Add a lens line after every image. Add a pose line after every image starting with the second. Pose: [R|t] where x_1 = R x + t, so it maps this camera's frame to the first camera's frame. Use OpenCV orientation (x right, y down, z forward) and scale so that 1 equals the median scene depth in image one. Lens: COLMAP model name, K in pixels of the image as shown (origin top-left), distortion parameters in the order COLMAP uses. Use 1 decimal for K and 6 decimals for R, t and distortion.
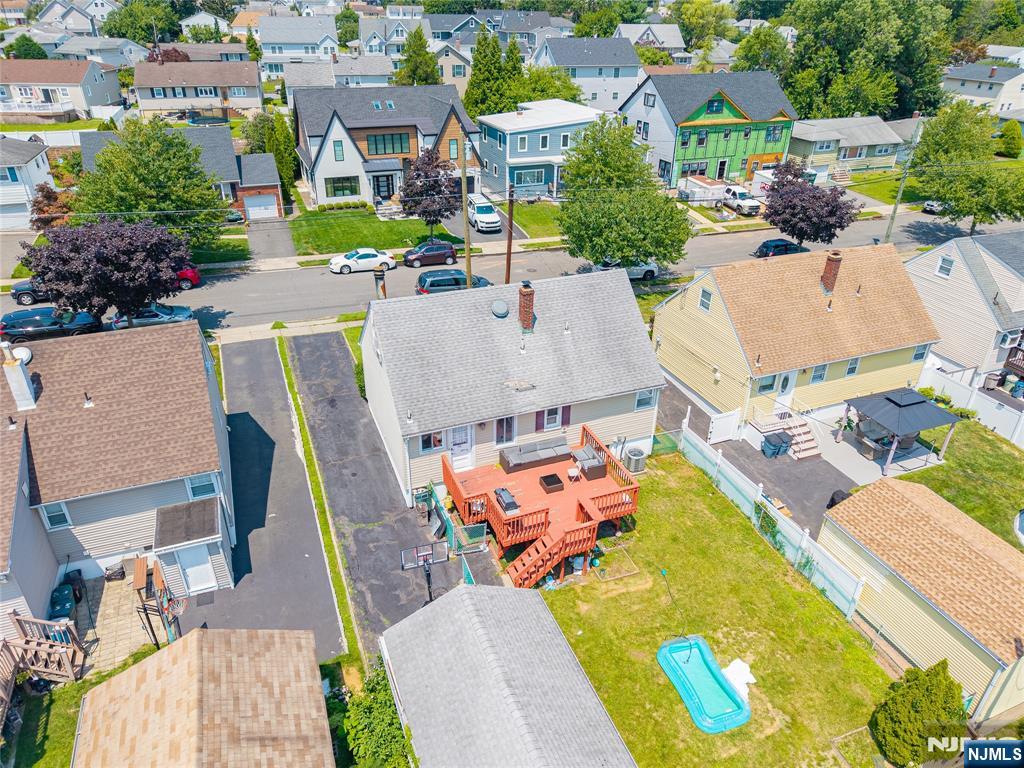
lens RADIAL K [[687.5, 0, 512.0], [0, 687.5, 384.0], [0, 0, 1]] dist [0.017483, -0.016406]
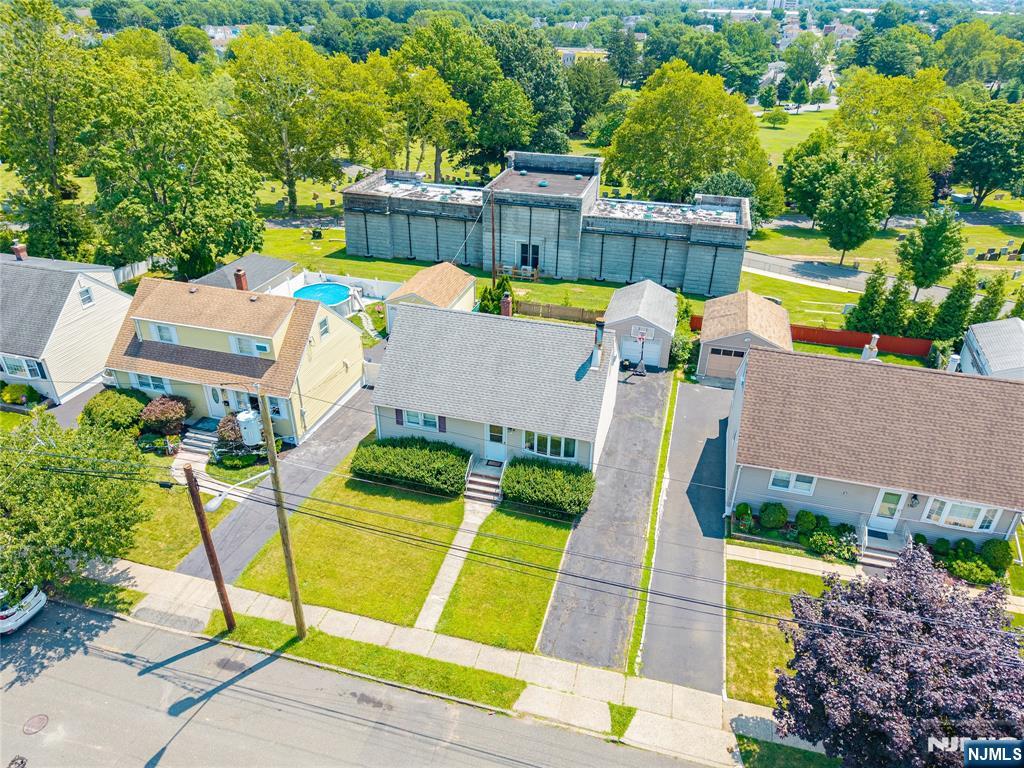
lens RADIAL K [[687.5, 0, 512.0], [0, 687.5, 384.0], [0, 0, 1]] dist [0.017483, -0.016406]
pose [[-0.793334, -0.323943, 0.515443, -0.594021], [0.273452, 0.566839, 0.777121, -0.881247], [-0.543916, 0.757466, -0.361110, 1.324255]]
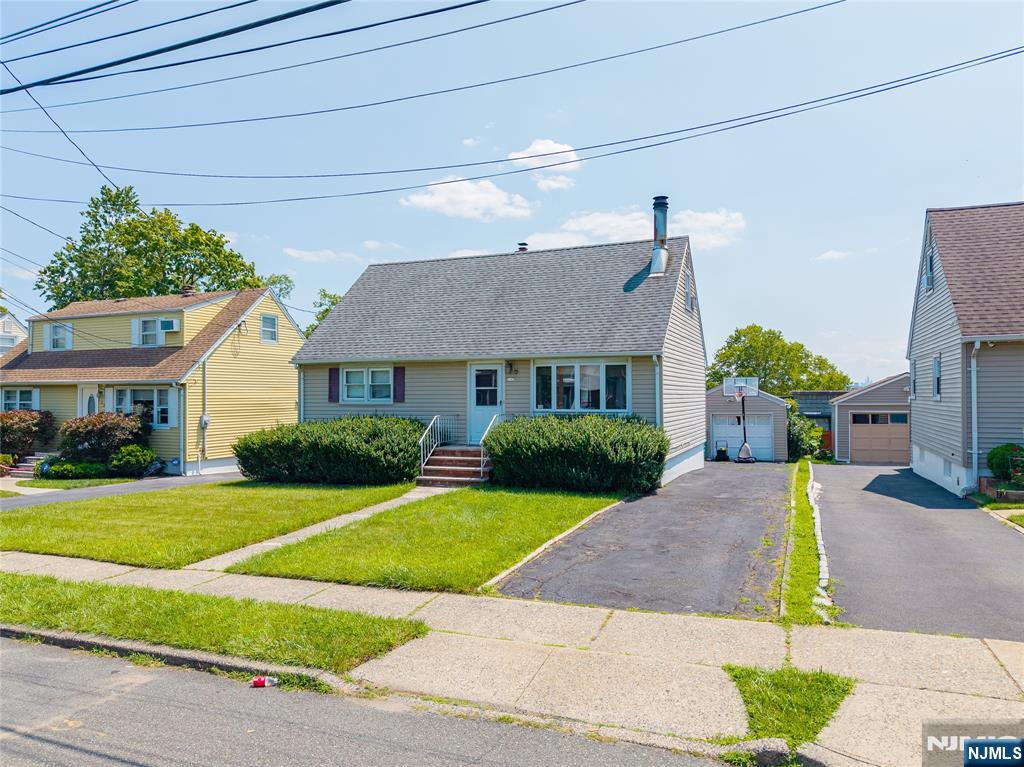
lens RADIAL K [[687.5, 0, 512.0], [0, 687.5, 383.5], [0, 0, 1]] dist [0.017483, -0.016406]
pose [[-0.712345, -0.002337, 0.701825, -0.495559], [0.334254, 0.878169, 0.342188, -0.248180], [-0.617121, 0.478344, -0.624778, 1.371958]]
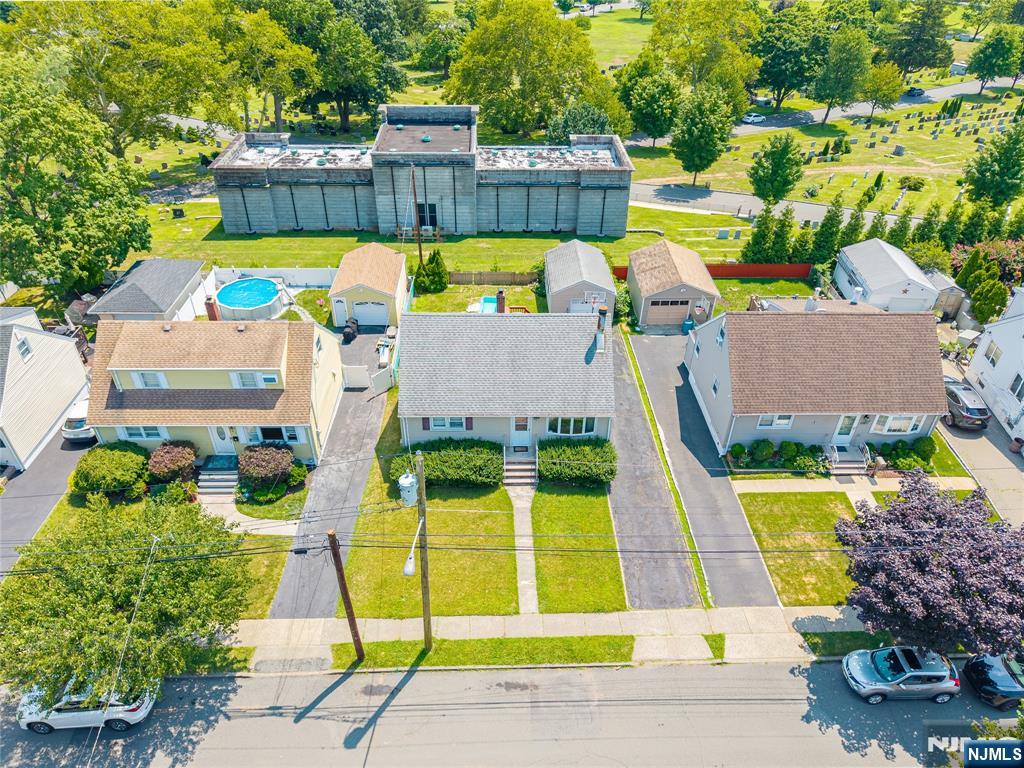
lens RADIAL K [[687.5, 0, 512.0], [0, 687.5, 384.0], [0, 0, 1]] dist [0.017483, -0.016406]
pose [[-0.936516, -0.229753, 0.264862, -0.341338], [0.146676, 0.429412, 0.891118, -1.078837], [-0.318472, 0.873395, -0.368452, 1.385765]]
